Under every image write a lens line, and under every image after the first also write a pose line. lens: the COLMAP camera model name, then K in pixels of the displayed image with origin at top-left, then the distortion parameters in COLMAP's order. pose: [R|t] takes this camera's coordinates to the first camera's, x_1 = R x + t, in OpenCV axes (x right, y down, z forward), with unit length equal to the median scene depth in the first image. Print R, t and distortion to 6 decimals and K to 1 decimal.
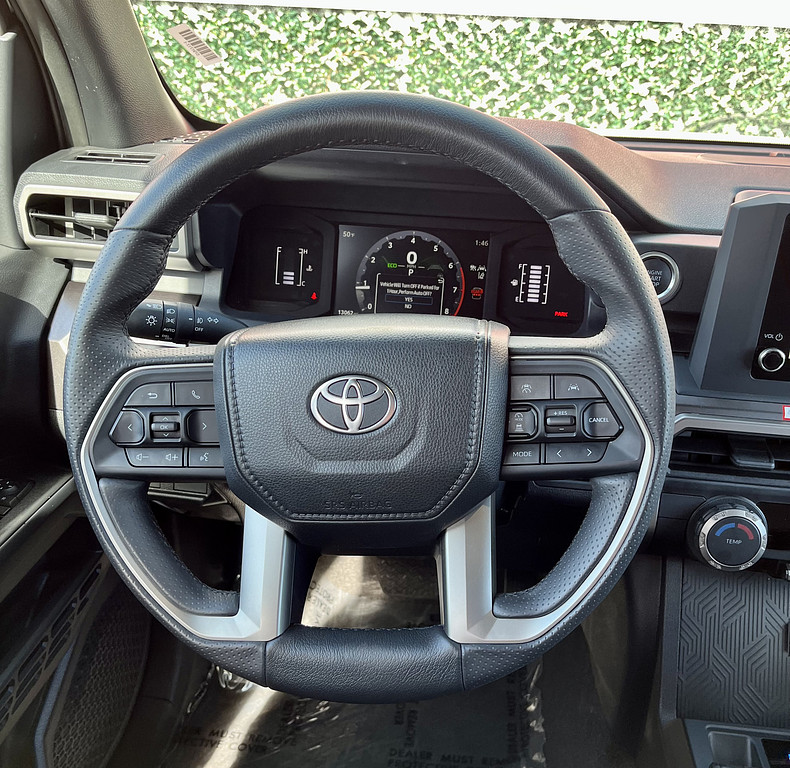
lens RADIAL K [[682.1, 0, 394.3], [0, 682.1, 404.0], [0, 0, 1]] dist [0.048955, -0.051052]
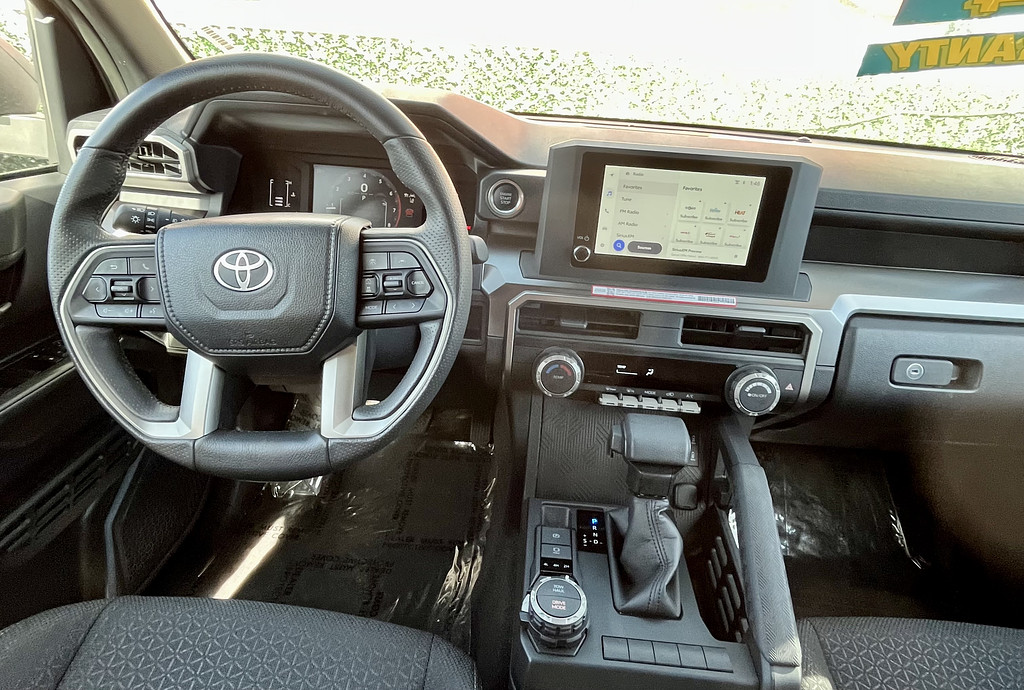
lens RADIAL K [[473.4, 0, 511.2], [0, 473.4, 328.0], [0, 0, 1]] dist [-0.001874, -0.000514]
pose [[0.999122, 0.000956, 0.041895, 0.269228], [-0.001398, 0.999944, 0.010507, 0.064319], [-0.041883, -0.010556, 0.999067, -0.007906]]
